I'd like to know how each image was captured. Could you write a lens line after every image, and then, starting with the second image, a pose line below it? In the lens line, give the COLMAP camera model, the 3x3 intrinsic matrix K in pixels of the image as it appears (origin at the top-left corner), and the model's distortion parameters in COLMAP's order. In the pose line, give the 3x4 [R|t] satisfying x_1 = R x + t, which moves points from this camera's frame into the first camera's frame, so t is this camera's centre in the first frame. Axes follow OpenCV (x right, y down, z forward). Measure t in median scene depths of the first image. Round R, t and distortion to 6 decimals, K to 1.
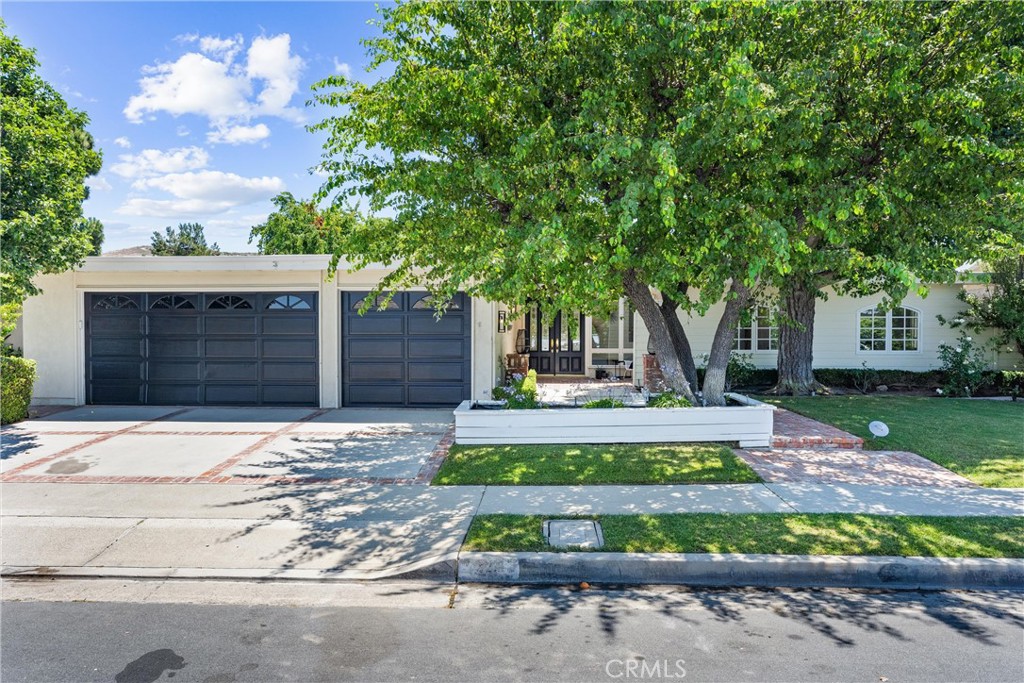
lens RADIAL K [[675.9, 0, 506.6], [0, 675.9, 341.2], [0, 0, 1]] dist [-0.011329, -0.001785]
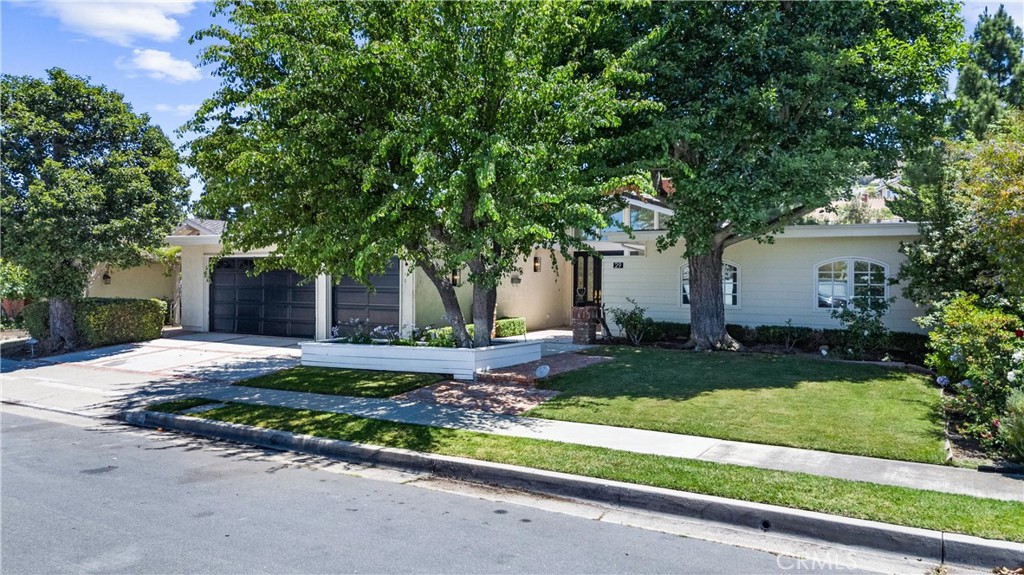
lens RADIAL K [[760.1, 0, 518.4], [0, 760.1, 278.7], [0, 0, 1]] dist [0.009118, -0.013179]
pose [[0.868511, 0.002882, -0.495662, 0.736409], [-0.007507, 0.999945, -0.007341, -0.016291], [0.495614, 0.010097, 0.868484, -0.128754]]
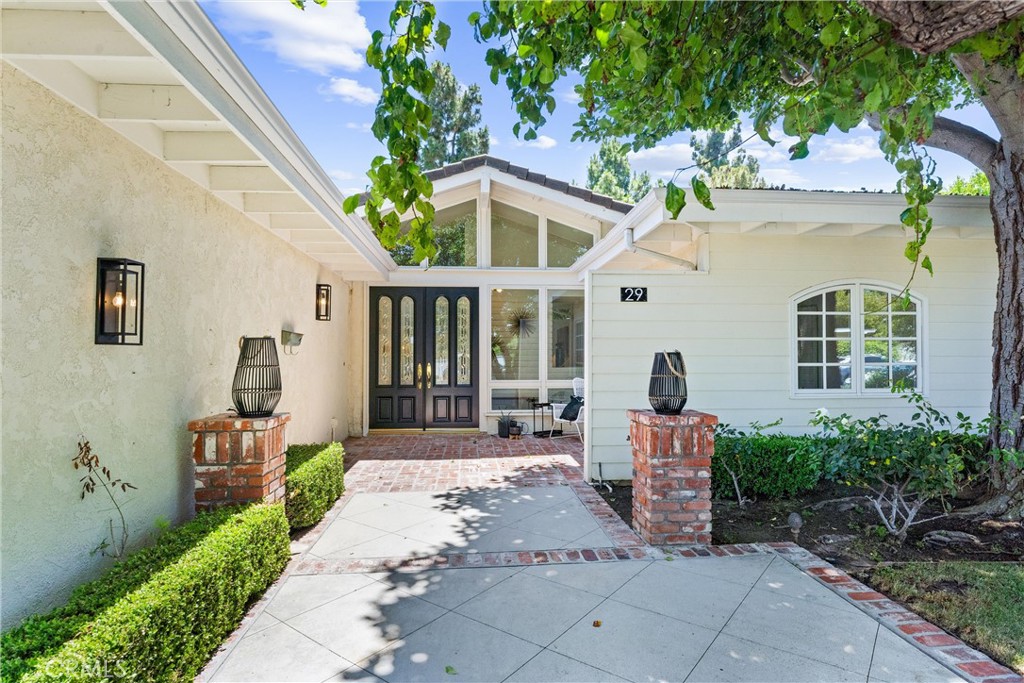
lens RADIAL K [[530.0, 0, 510.5], [0, 530.0, 344.9], [0, 0, 1]] dist [-0.002919, -0.000224]
pose [[0.989508, 0.001094, 0.144471, 0.104013], [0.003517, 0.999493, -0.031652, -0.005761], [-0.144433, 0.031828, 0.989003, 0.750288]]
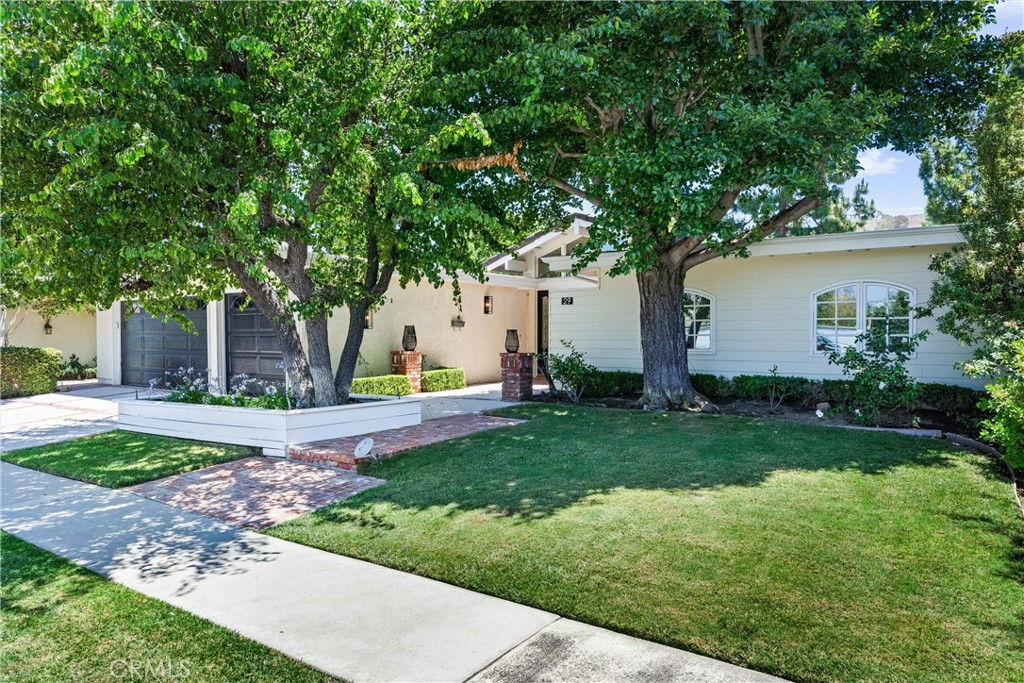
lens RADIAL K [[675.9, 0, 531.5], [0, 675.9, 349.0], [0, 0, 1]] dist [-0.011329, -0.001785]
pose [[0.838672, 0.007276, -0.544589, 0.702958], [-0.001168, 0.999932, 0.011560, 0.004613], [0.544636, -0.009059, 0.838623, 0.283923]]
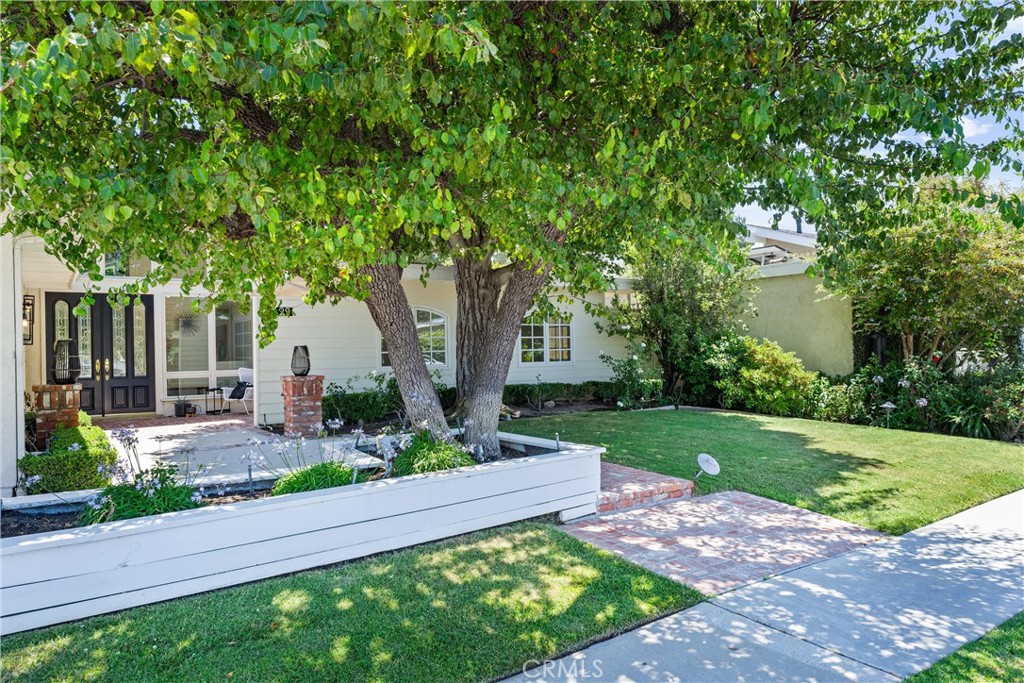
lens RADIAL K [[675.9, 0, 512.1], [0, 675.9, 346.2], [0, 0, 1]] dist [-0.011329, -0.001785]
pose [[0.773642, -0.010150, 0.633542, -0.042165], [0.025408, 0.999564, -0.015012, 0.005403], [-0.633114, 0.027711, 0.773563, 0.351776]]
